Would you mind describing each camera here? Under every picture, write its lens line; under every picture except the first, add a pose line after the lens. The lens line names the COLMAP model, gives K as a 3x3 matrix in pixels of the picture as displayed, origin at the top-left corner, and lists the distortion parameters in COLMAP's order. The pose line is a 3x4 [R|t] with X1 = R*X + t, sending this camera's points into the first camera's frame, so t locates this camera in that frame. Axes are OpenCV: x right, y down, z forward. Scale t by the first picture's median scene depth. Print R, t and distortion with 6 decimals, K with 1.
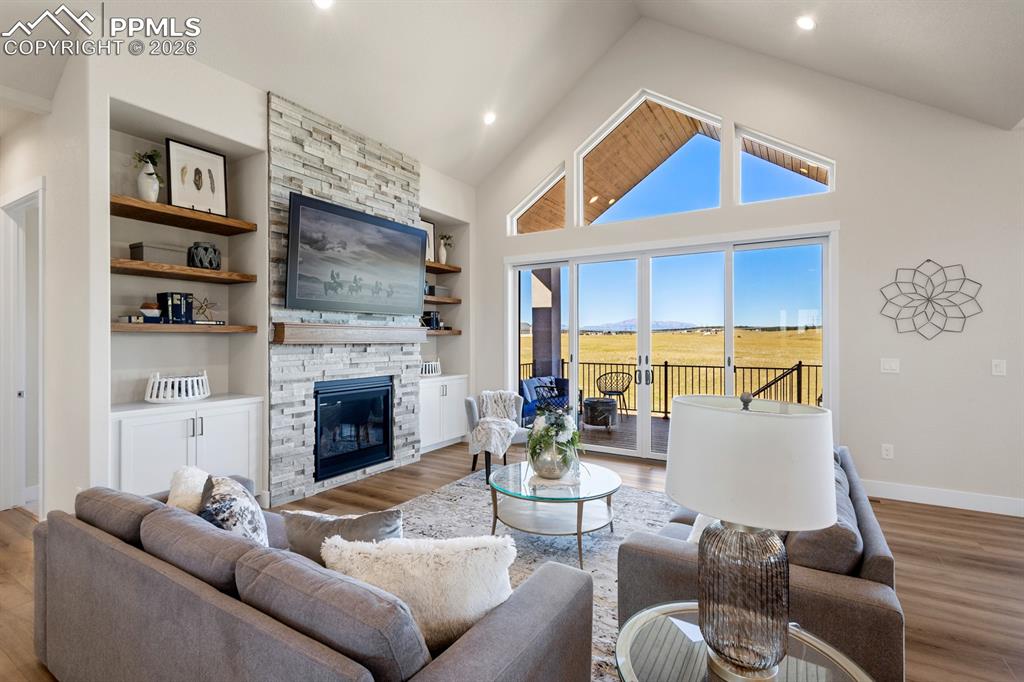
lens RADIAL K [[472.4, 0, 517.3], [0, 472.4, 338.3], [0, 0, 1]] dist [-0.002929, -0.000295]
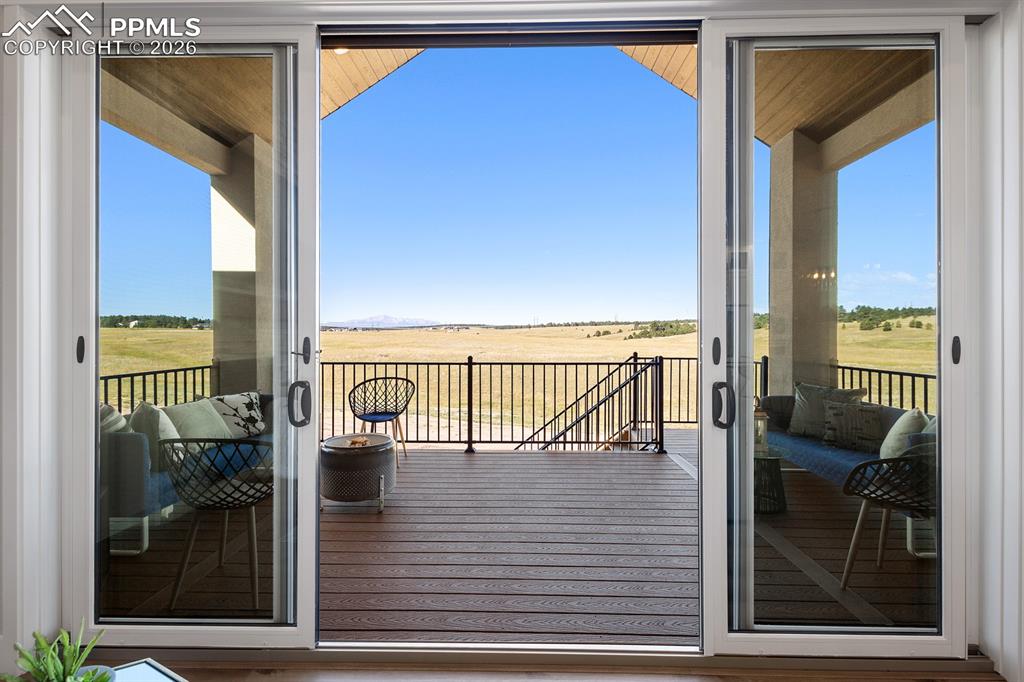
lens RADIAL K [[472.4, 0, 515.6], [0, 472.4, 338.2], [0, 0, 1]] dist [-0.002929, -0.000295]
pose [[0.867809, -0.002123, 0.496893, 0.170412], [-0.001047, 0.999981, 0.006102, 0.055014], [-0.496896, -0.005816, 0.867791, 1.118217]]
